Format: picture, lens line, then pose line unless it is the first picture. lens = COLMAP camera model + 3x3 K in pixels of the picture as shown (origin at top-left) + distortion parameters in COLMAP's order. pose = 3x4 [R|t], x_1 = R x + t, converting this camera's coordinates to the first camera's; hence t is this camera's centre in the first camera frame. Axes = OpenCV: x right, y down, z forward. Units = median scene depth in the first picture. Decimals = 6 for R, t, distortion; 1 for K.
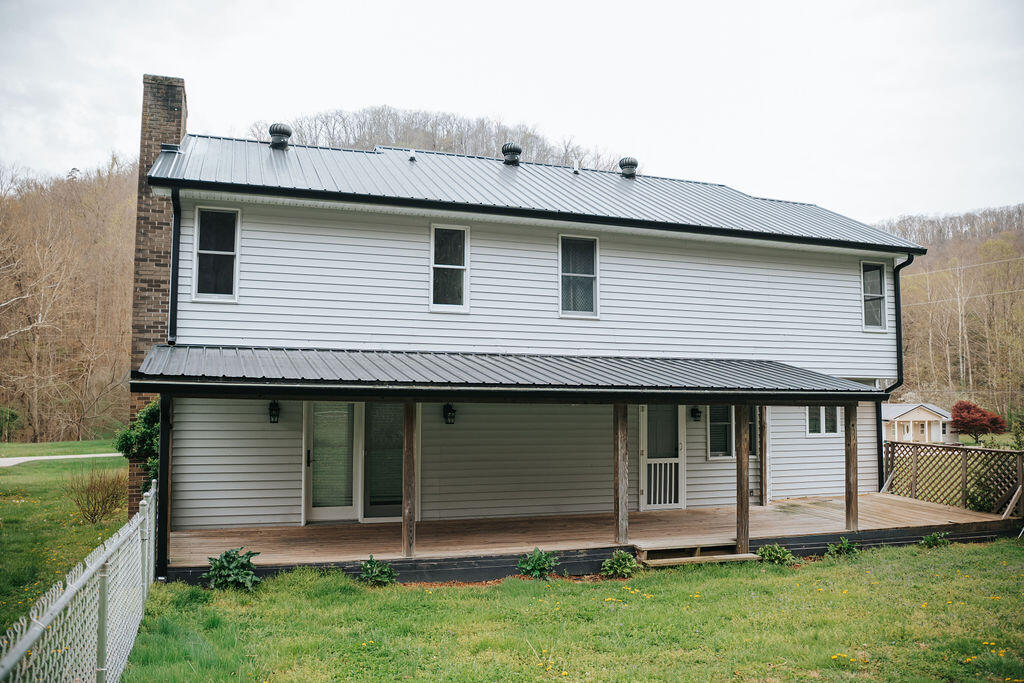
lens RADIAL K [[851.4, 0, 511.9], [0, 851.4, 338.4], [0, 0, 1]] dist [-0.078201, 0.040446]
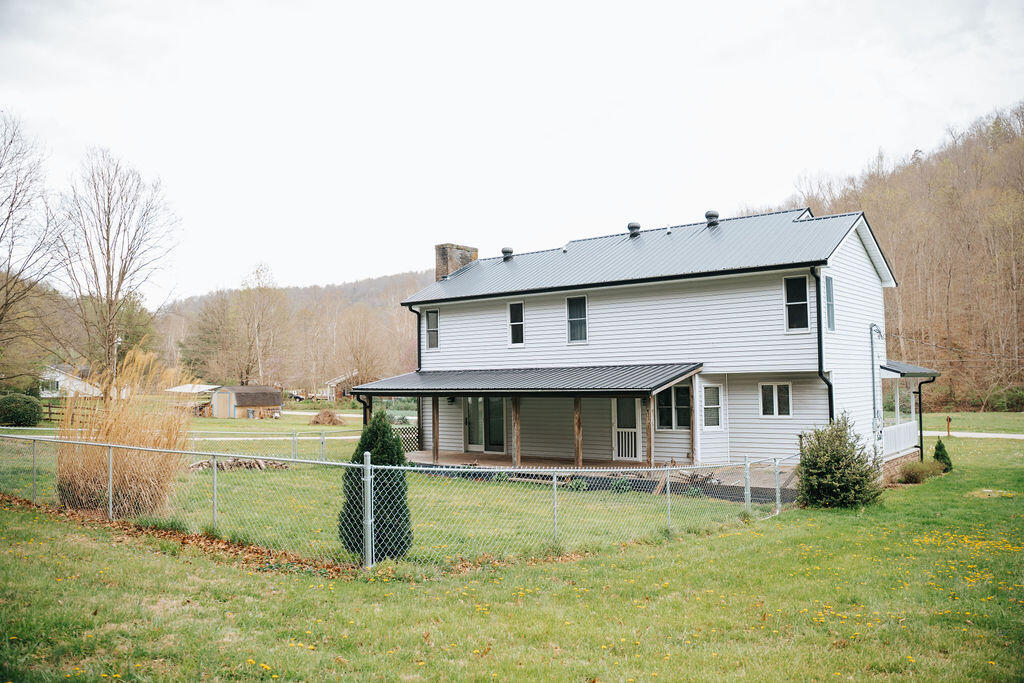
lens RADIAL K [[851.4, 0, 511.9], [0, 851.4, 342.1], [0, 0, 1]] dist [-0.078201, 0.040446]
pose [[0.499249, -0.056206, -0.864634, 1.481748], [0.084956, 0.996261, -0.015707, -0.012771], [0.862284, -0.065614, 0.502157, 0.028683]]
